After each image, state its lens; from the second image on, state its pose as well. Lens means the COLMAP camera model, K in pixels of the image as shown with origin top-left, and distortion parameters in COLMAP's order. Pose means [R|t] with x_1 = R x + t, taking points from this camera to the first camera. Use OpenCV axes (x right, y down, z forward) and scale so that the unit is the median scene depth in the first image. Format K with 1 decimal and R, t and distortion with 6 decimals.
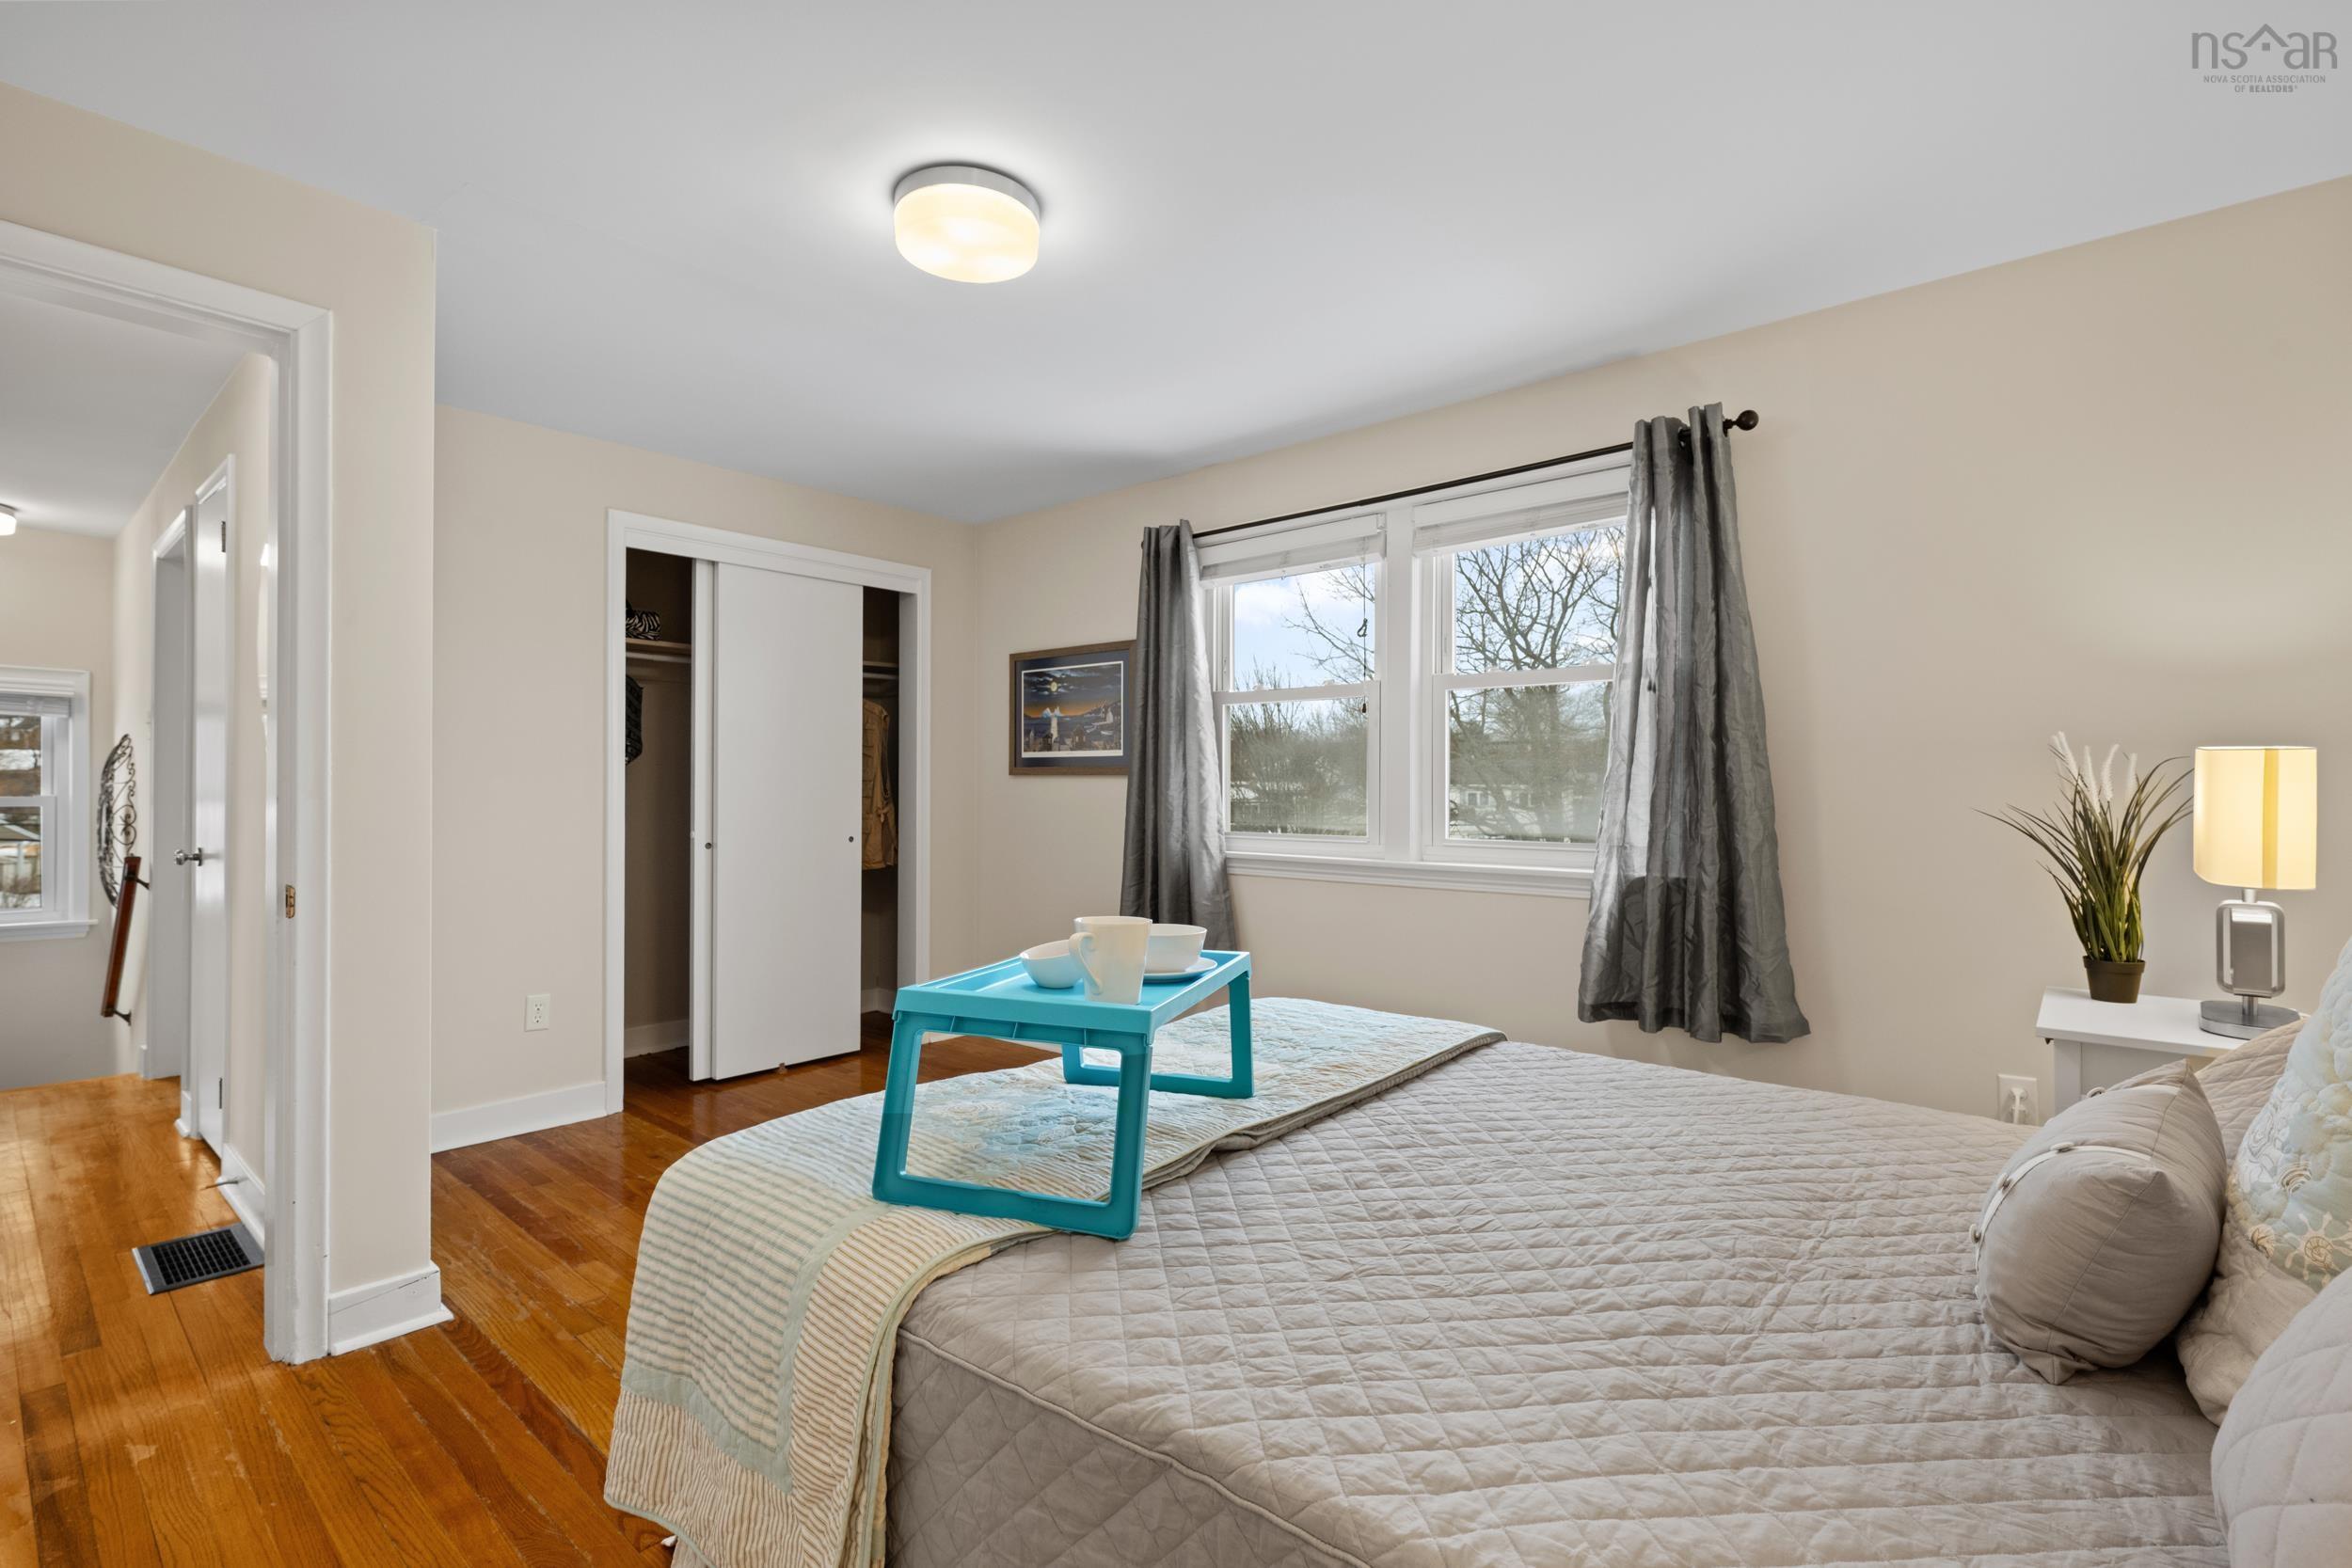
lens RADIAL K [[1061.9, 0, 1179.2], [0, 1061.9, 786.0], [0, 0, 1]] dist [0.003124, -0.002255]
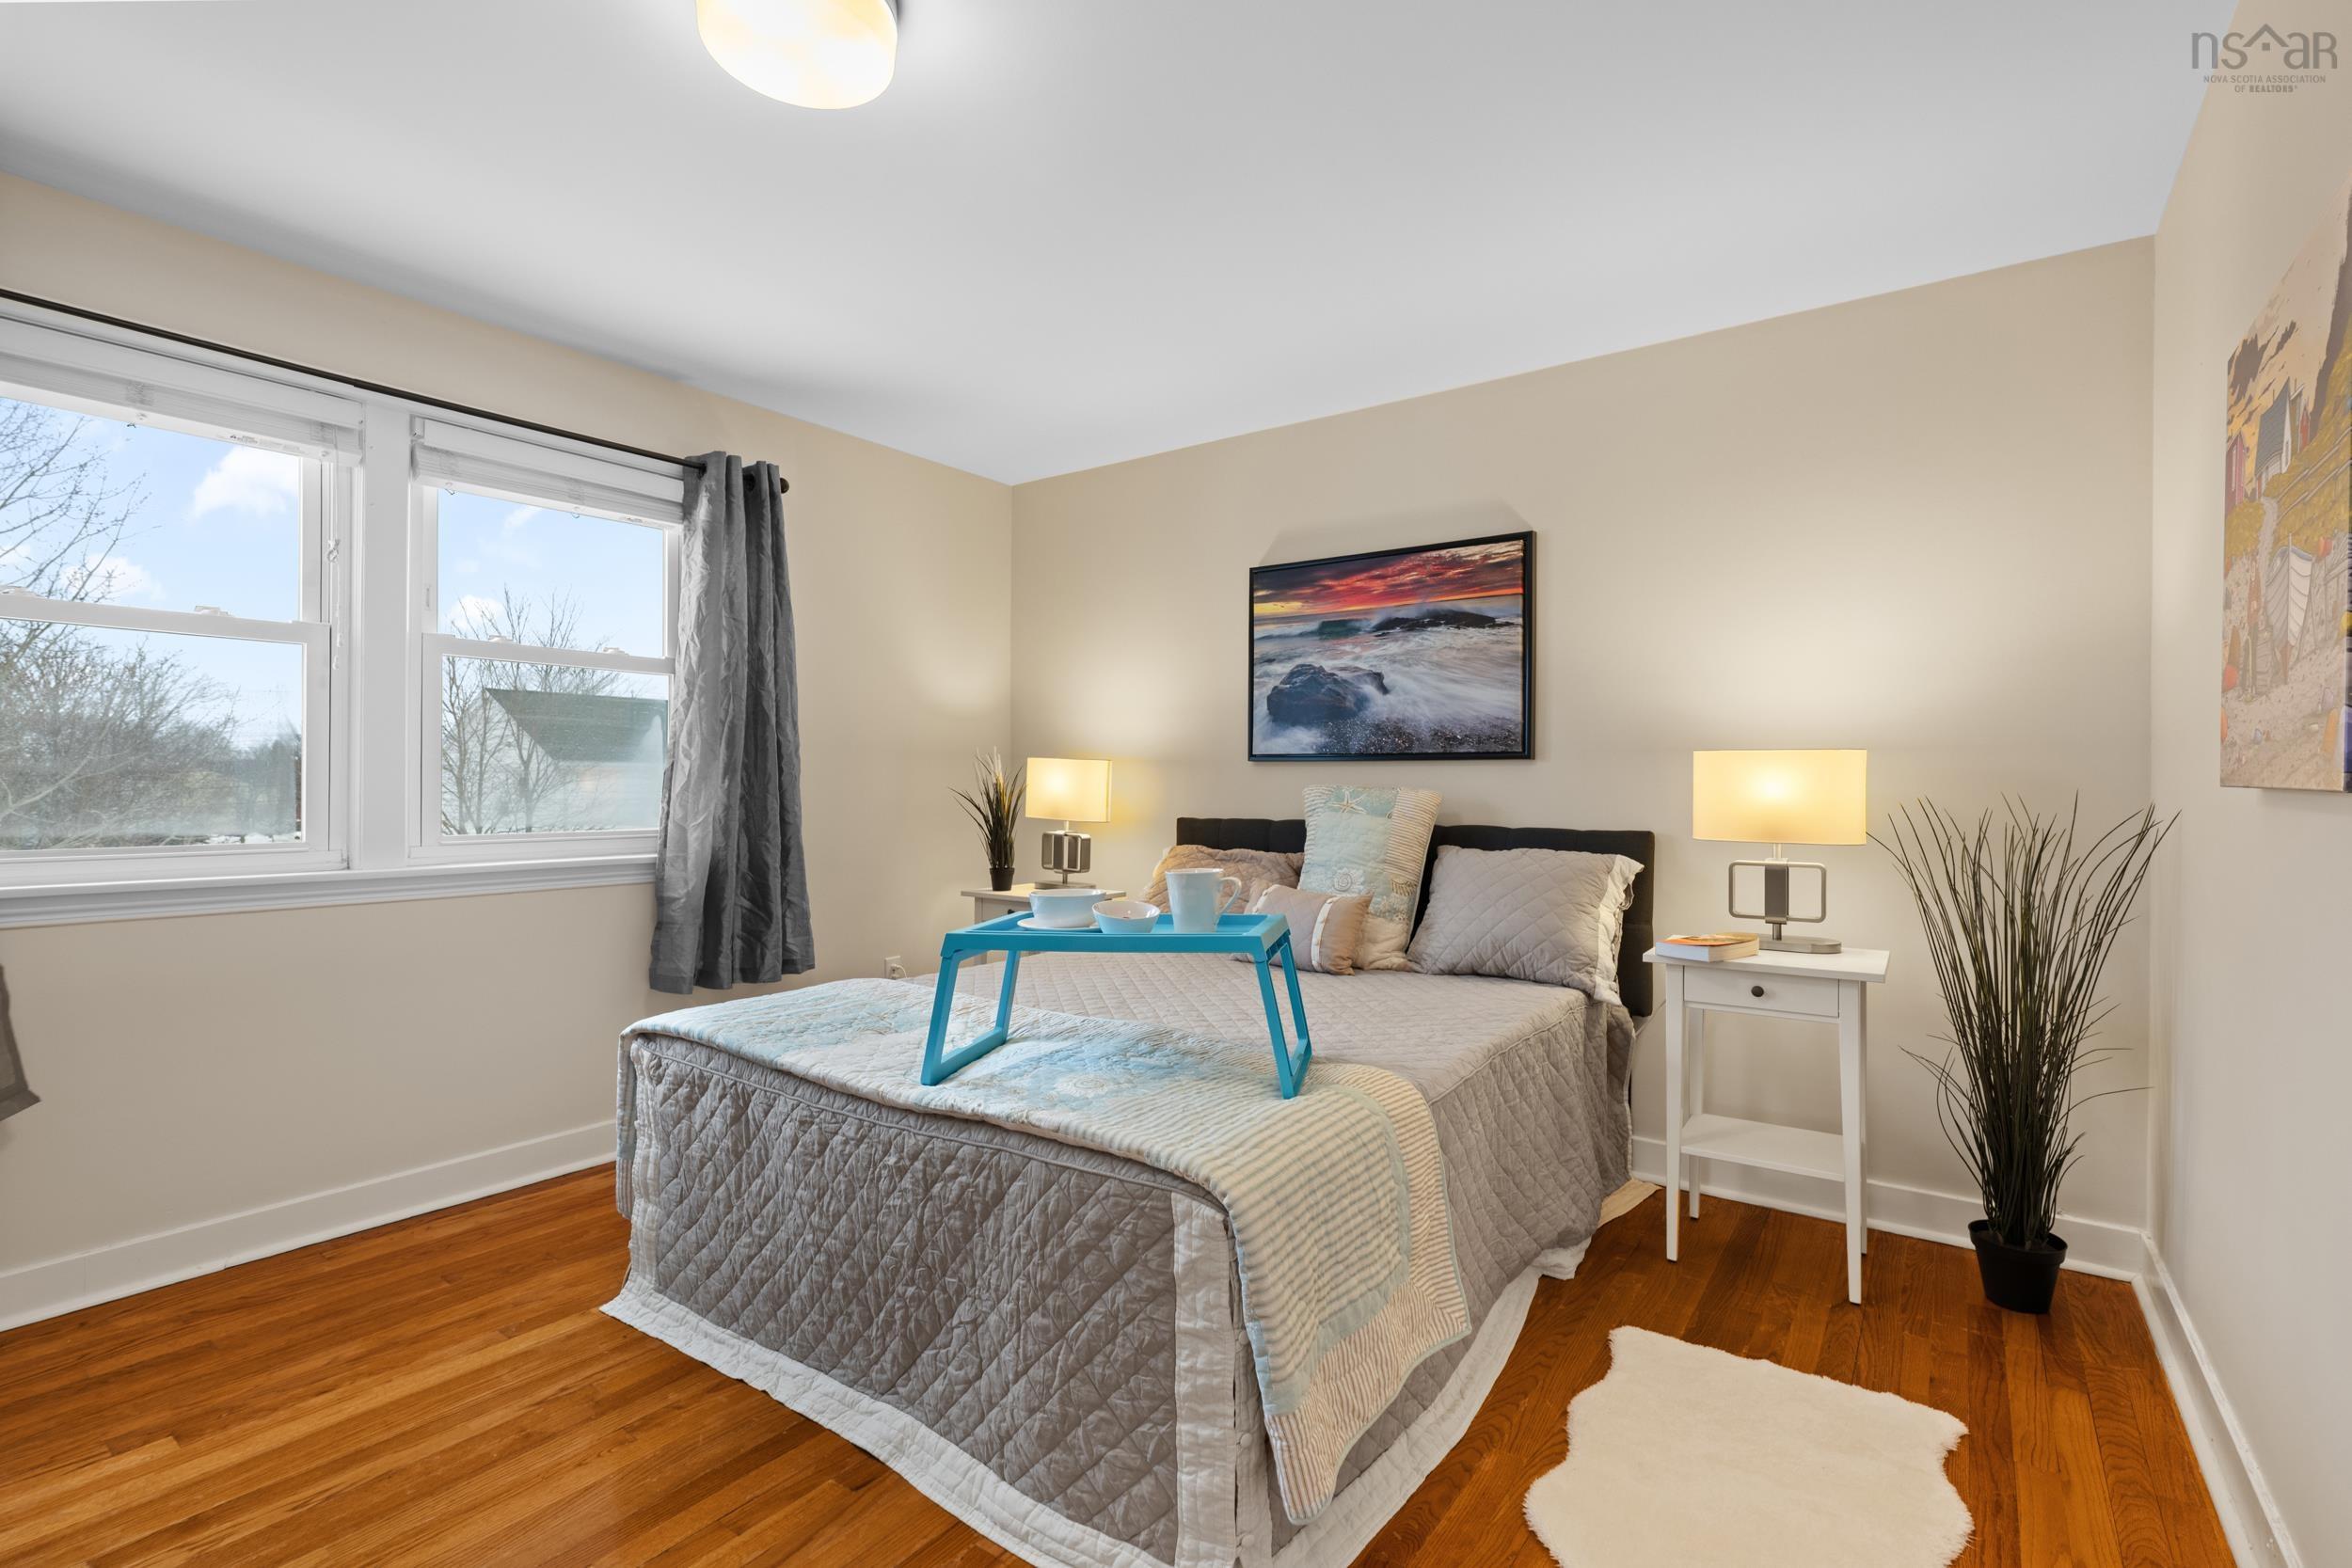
lens RADIAL K [[1061.9, 0, 1194.1], [0, 1061.9, 782.9], [0, 0, 1]] dist [0.003124, -0.002255]
pose [[-0.081326, -0.001768, 0.996686, -0.598367], [-0.006518, 0.999978, 0.001242, 0.004221], [-0.996666, -0.006396, -0.081336, 0.478349]]
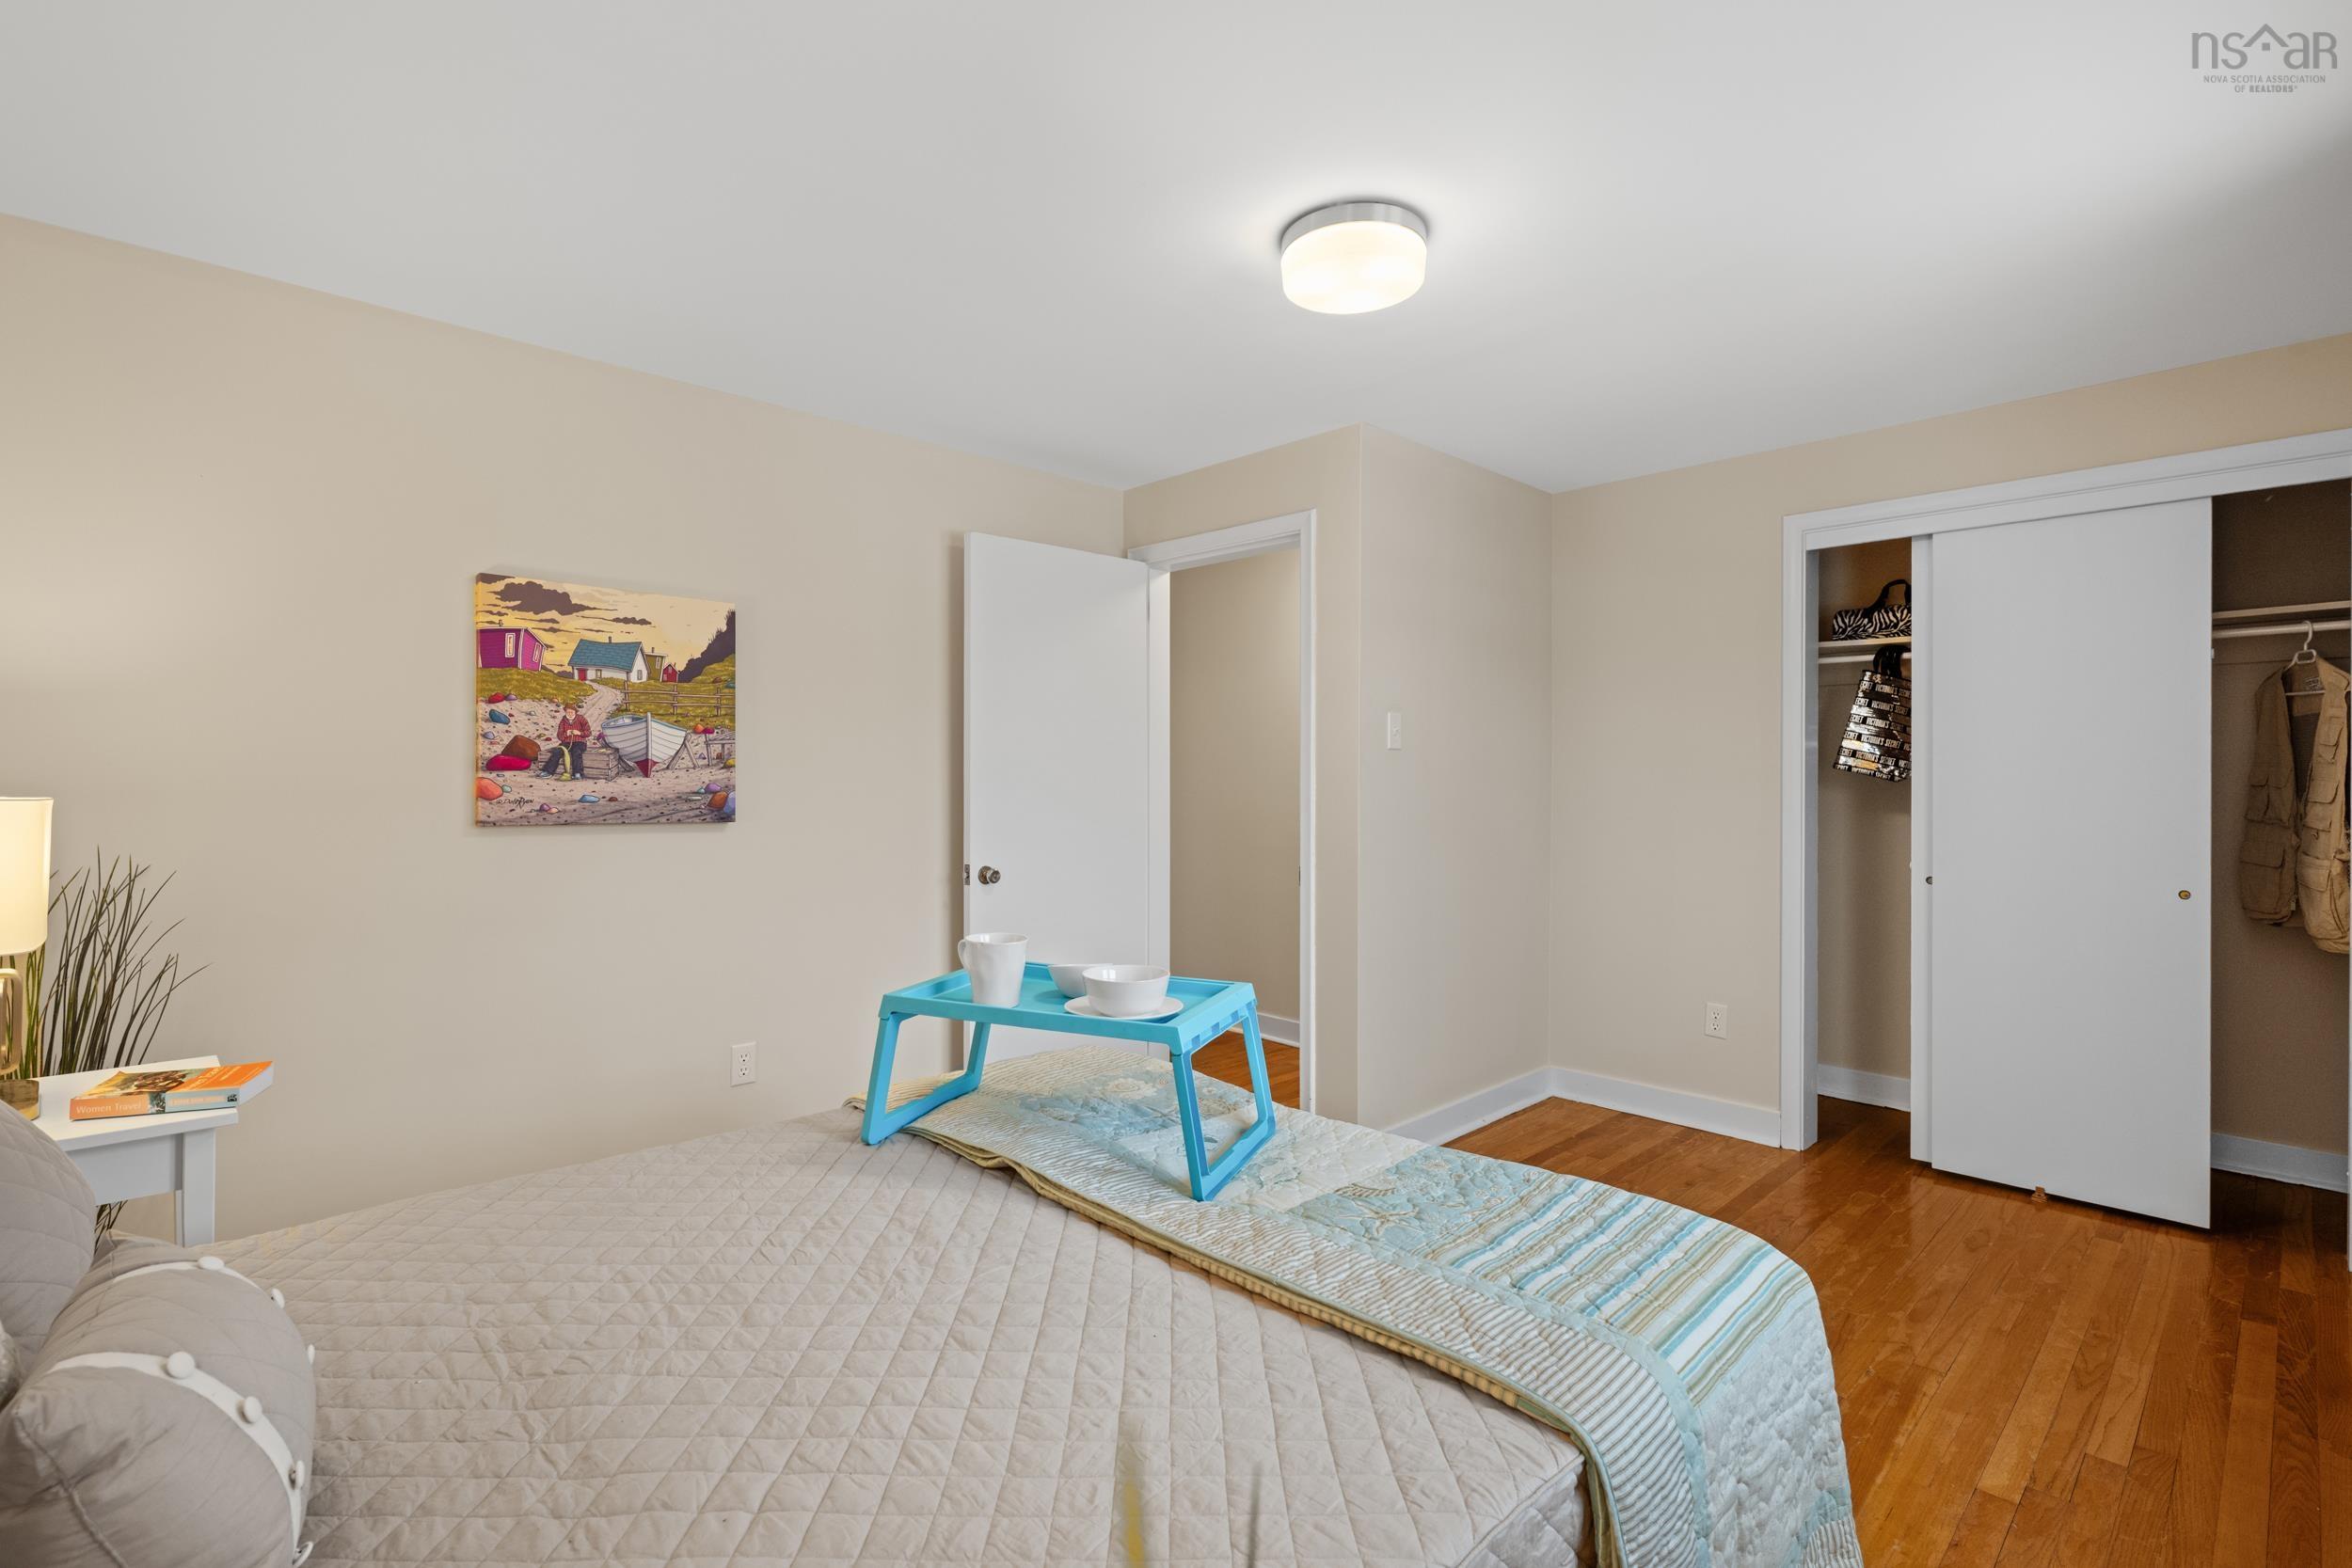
lens RADIAL K [[1061.9, 0, 1168.9], [0, 1061.9, 775.4], [0, 0, 1]] dist [0.003124, -0.002255]
pose [[-0.096663, -0.001424, -0.995316, 0.506955], [0.002134, 0.999996, -0.001638, -0.028681], [0.995315, -0.002283, -0.096660, 0.576699]]
